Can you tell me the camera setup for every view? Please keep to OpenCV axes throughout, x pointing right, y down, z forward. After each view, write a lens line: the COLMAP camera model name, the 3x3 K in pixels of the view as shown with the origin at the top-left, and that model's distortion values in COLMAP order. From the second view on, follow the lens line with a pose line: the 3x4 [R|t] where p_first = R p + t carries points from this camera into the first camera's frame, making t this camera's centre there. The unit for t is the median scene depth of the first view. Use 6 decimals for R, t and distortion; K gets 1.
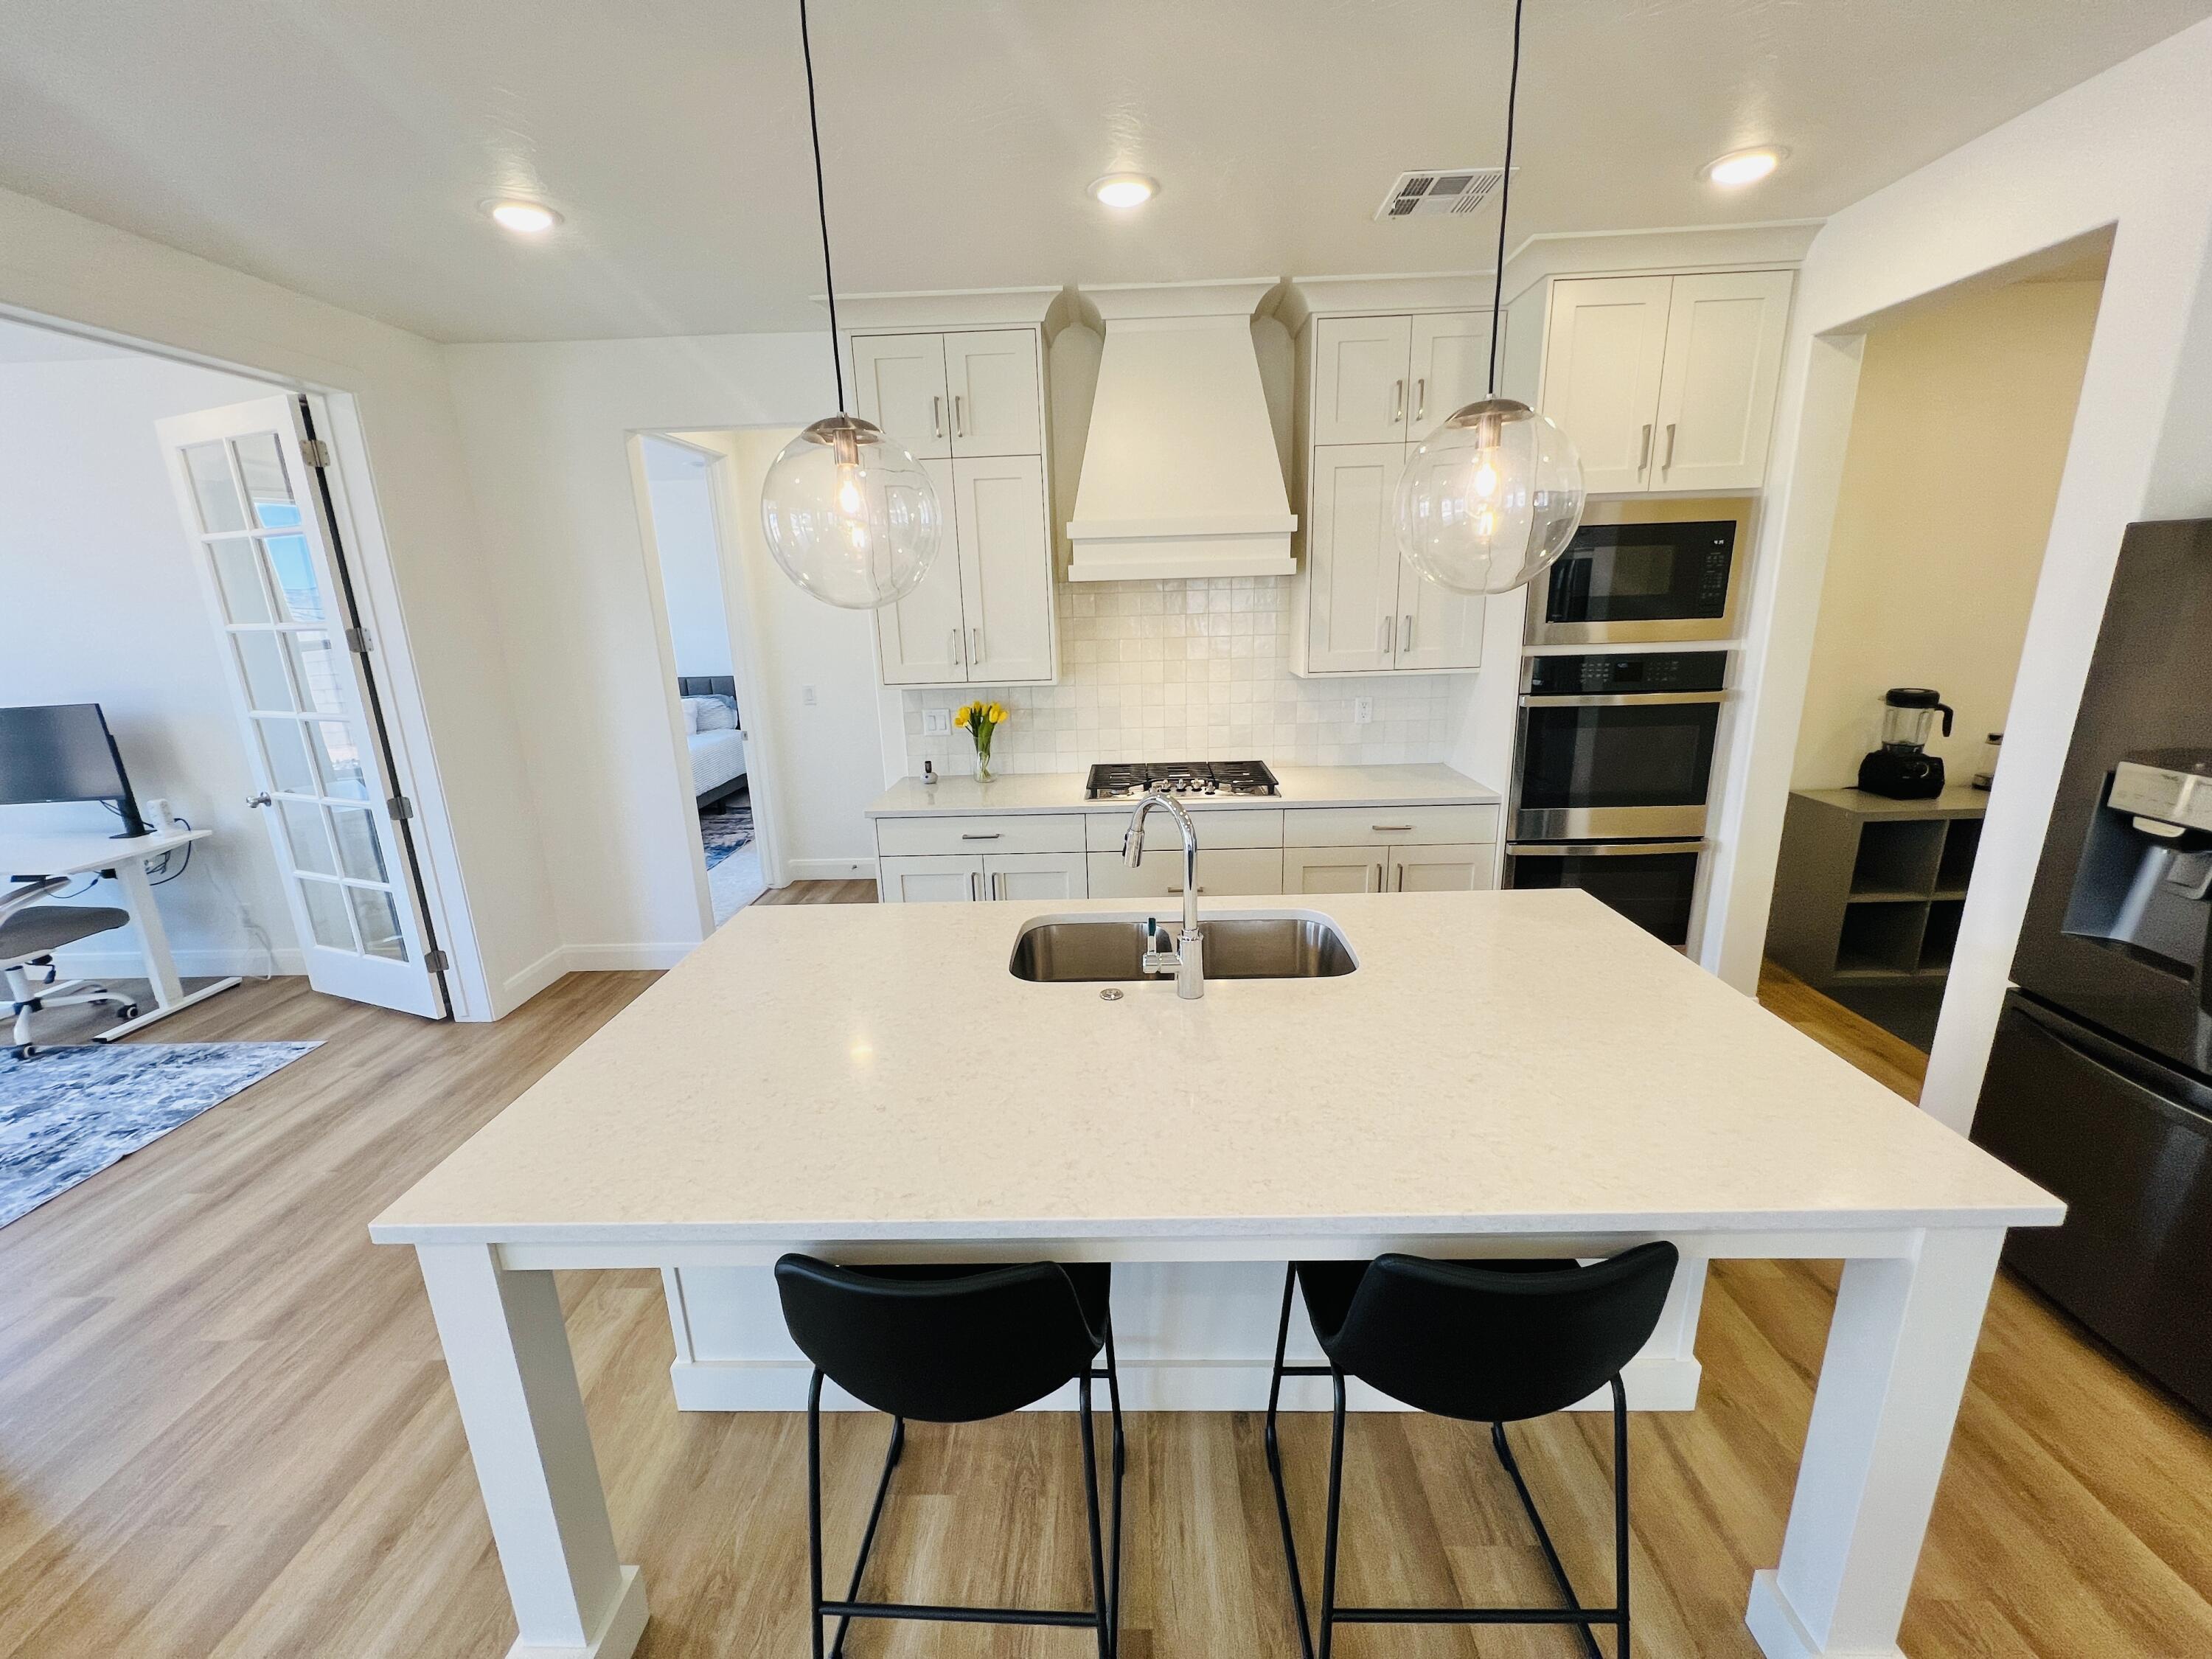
lens RADIAL K [[889.3, 0, 1104.8], [0, 889.3, 829.0], [0, 0, 1]] dist [0.000833, 0.000338]
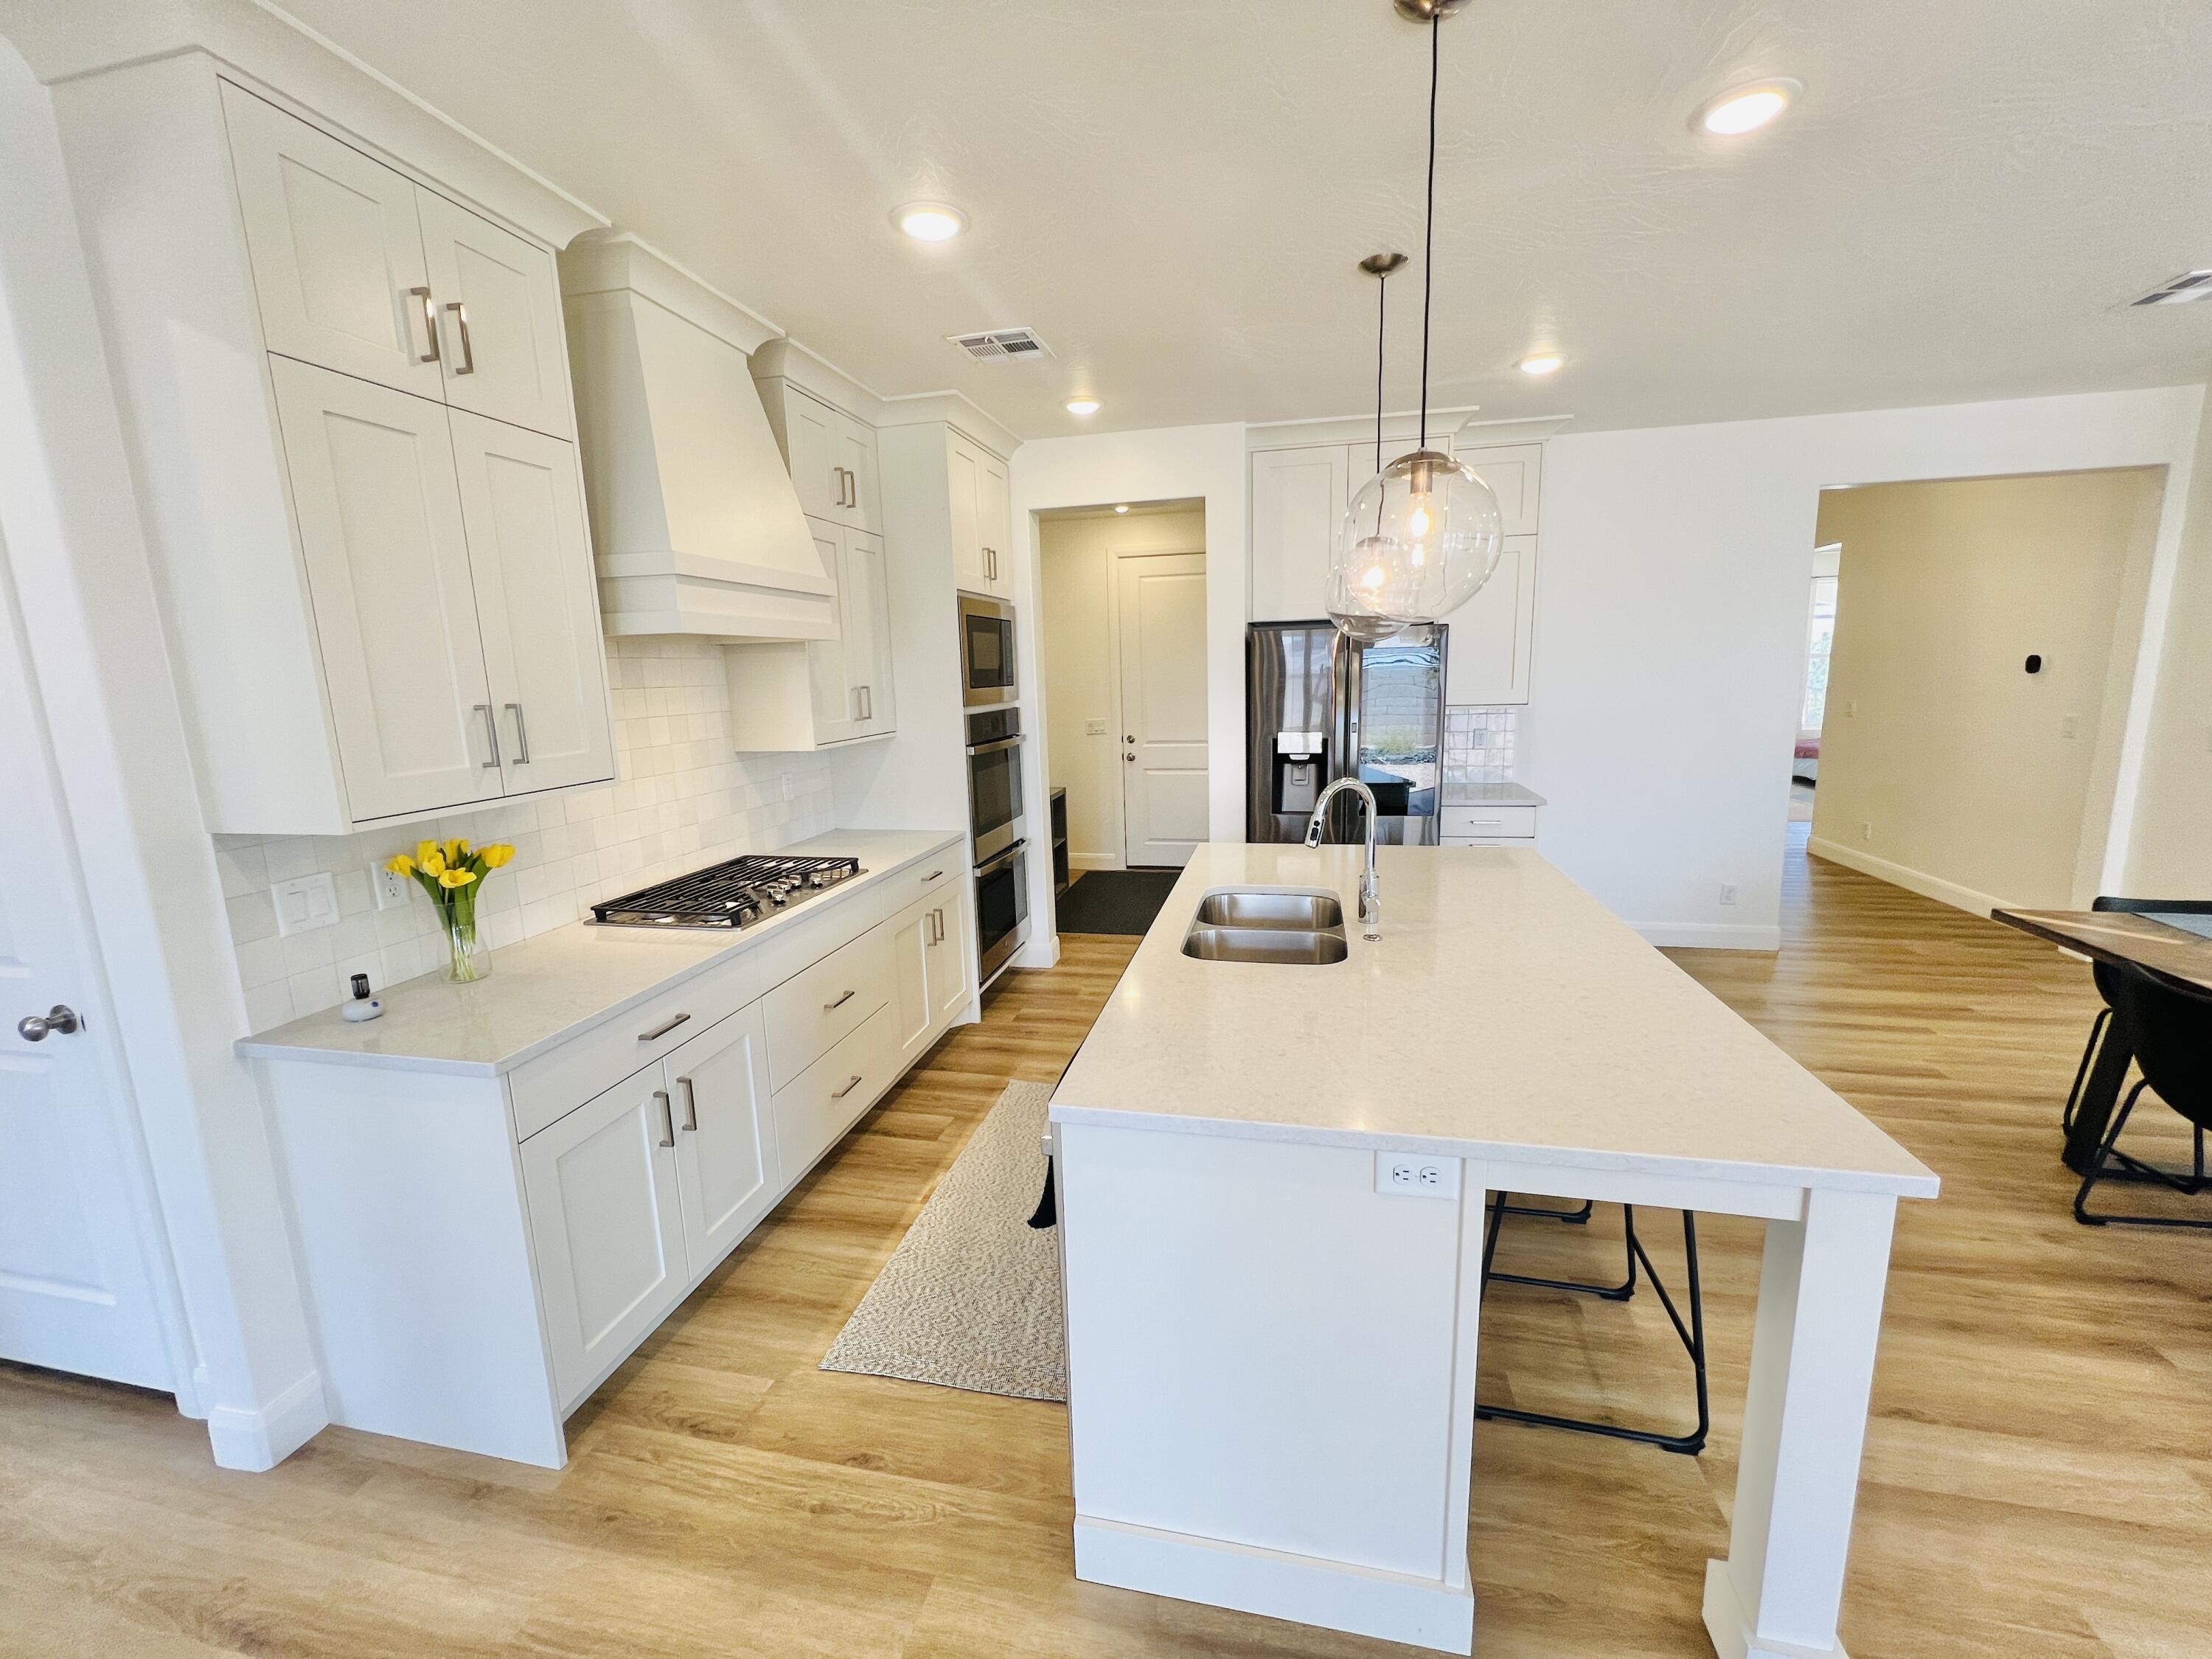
lens RADIAL K [[889.3, 0, 1102.2], [0, 889.3, 827.9], [0, 0, 1]] dist [0.000833, 0.000338]
pose [[0.198257, -0.149497, 0.968682, -0.659942], [0.276651, 0.956650, 0.091019, -0.096314], [-0.940297, 0.249942, 0.231021, 0.533383]]
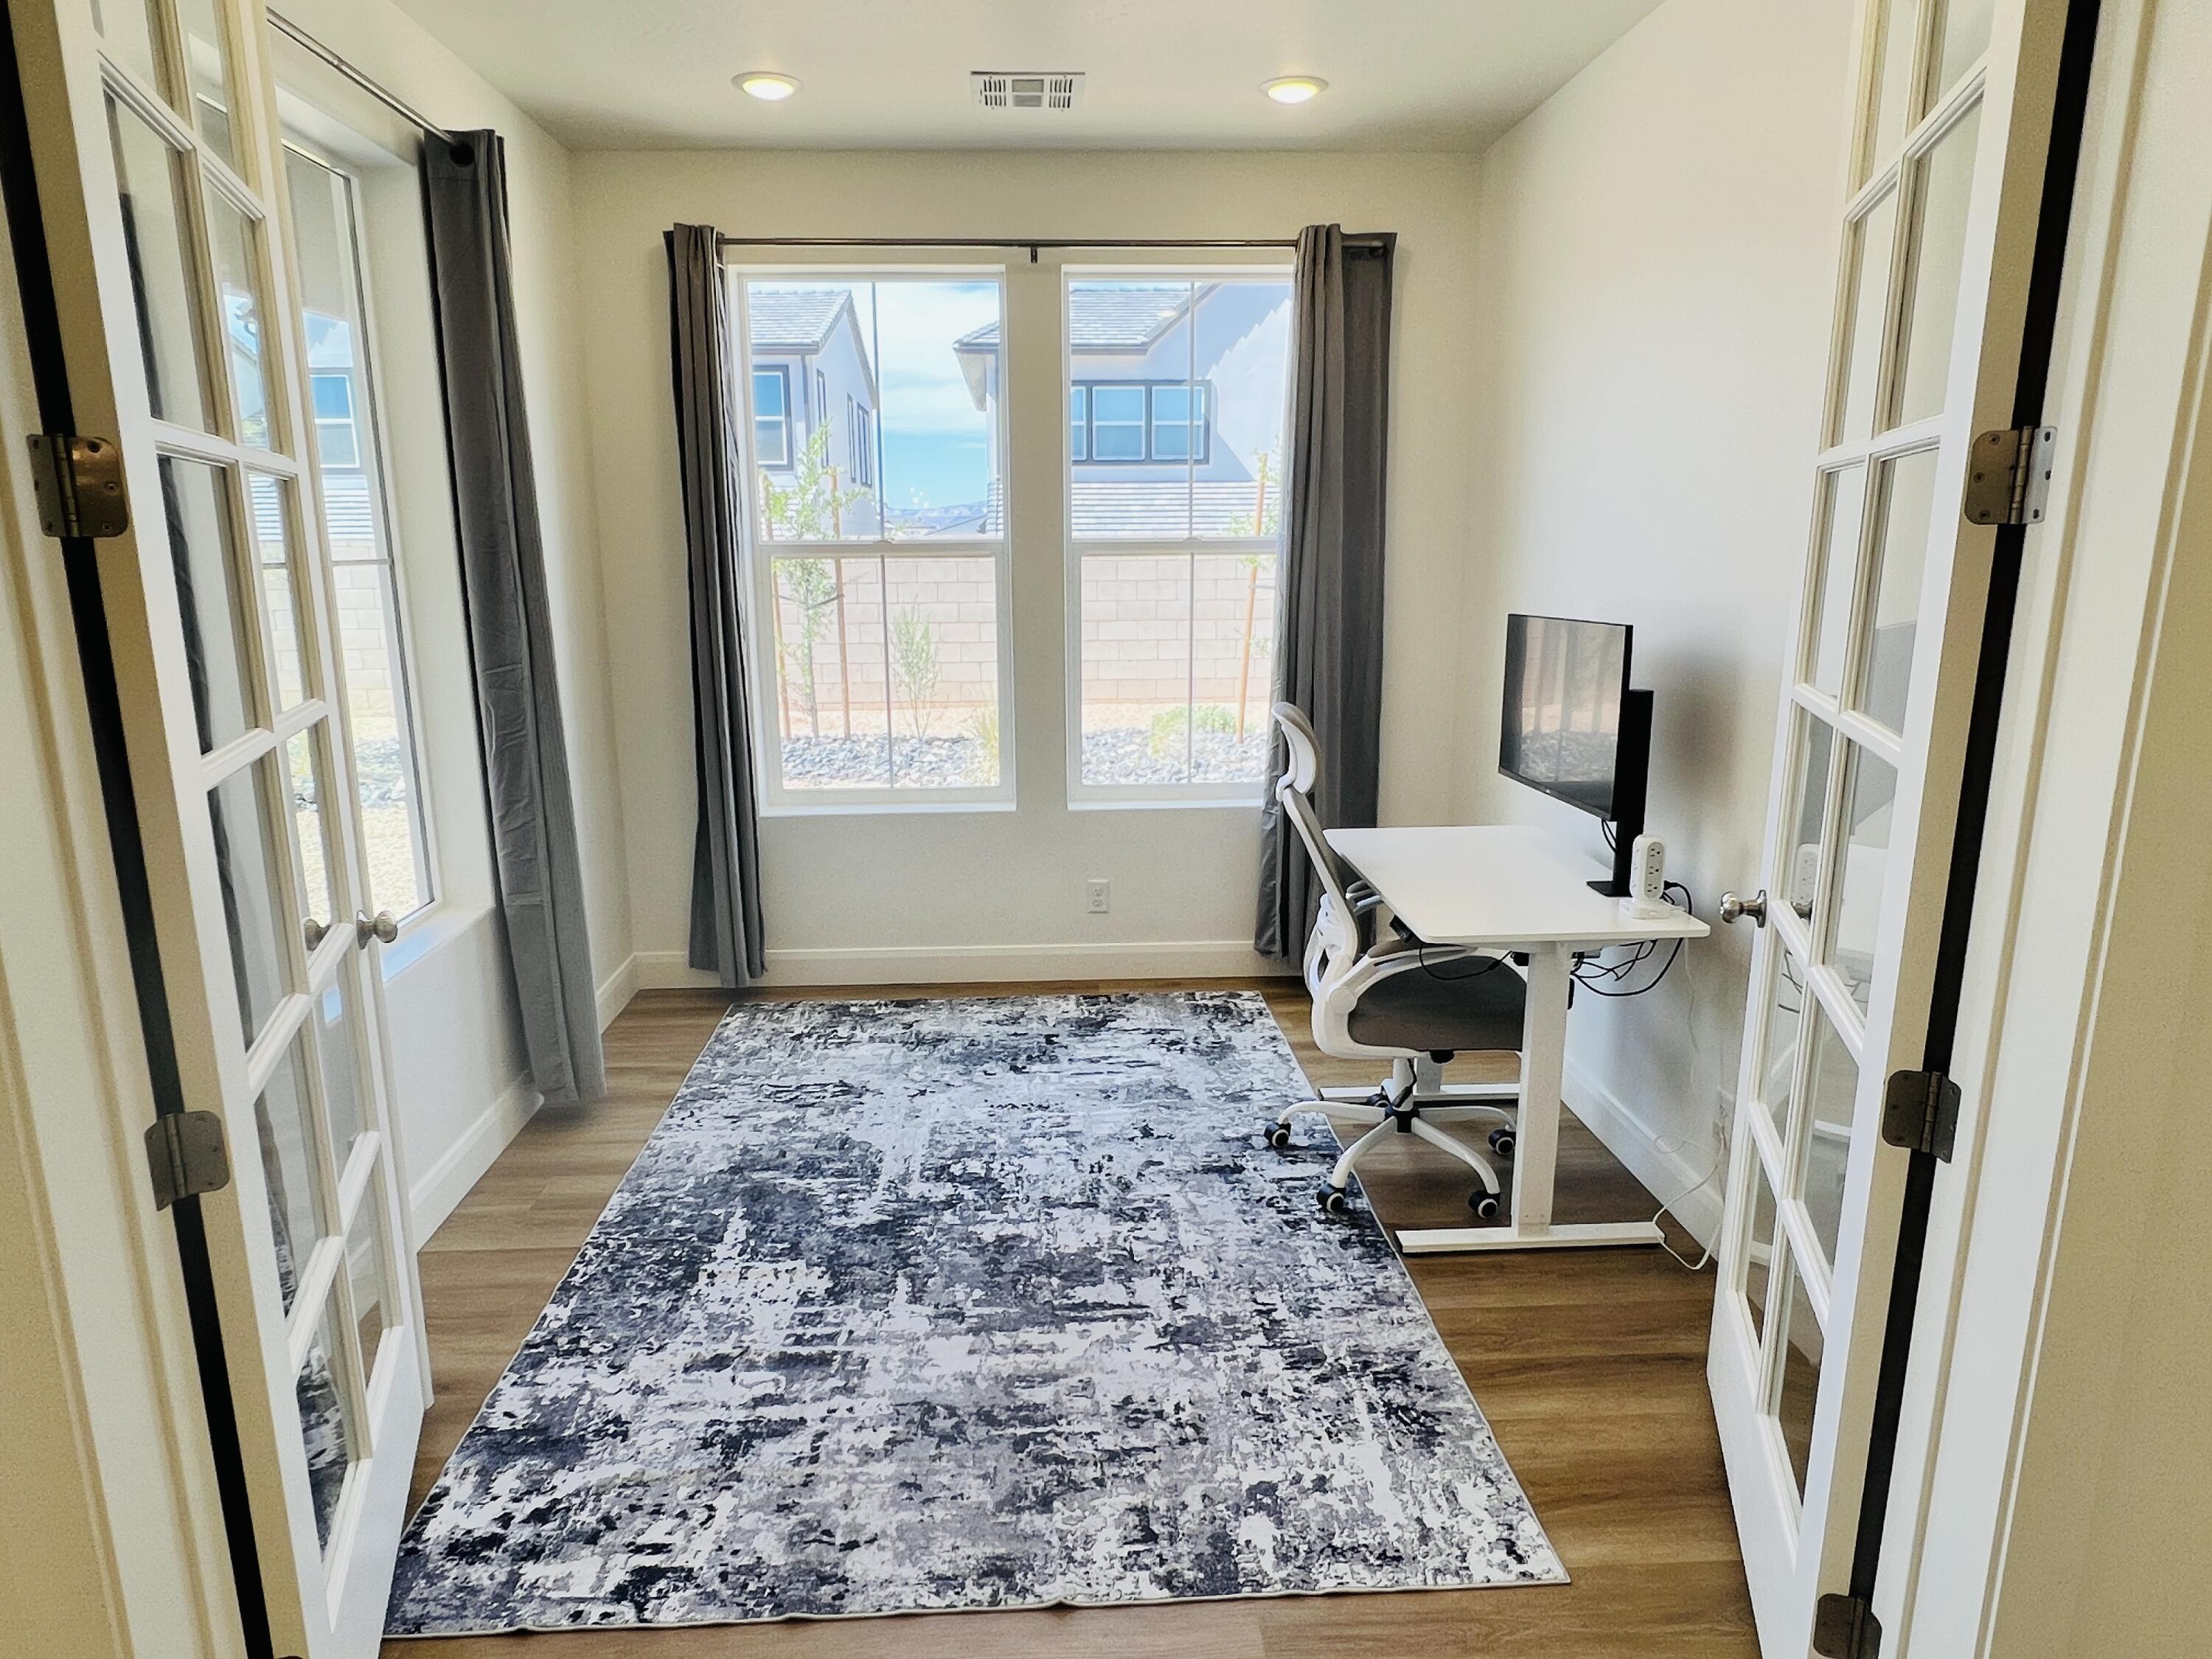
lens RADIAL K [[1339.7, 0, 1096.1], [0, 1339.7, 836.7], [0, 0, 1]] dist [0.008599, -0.000959]
pose [[0.072278, 0.246981, -0.966321, -0.457581], [-0.253273, 0.941642, 0.221729, -0.133816], [0.964691, 0.228716, 0.130614, 0.716105]]
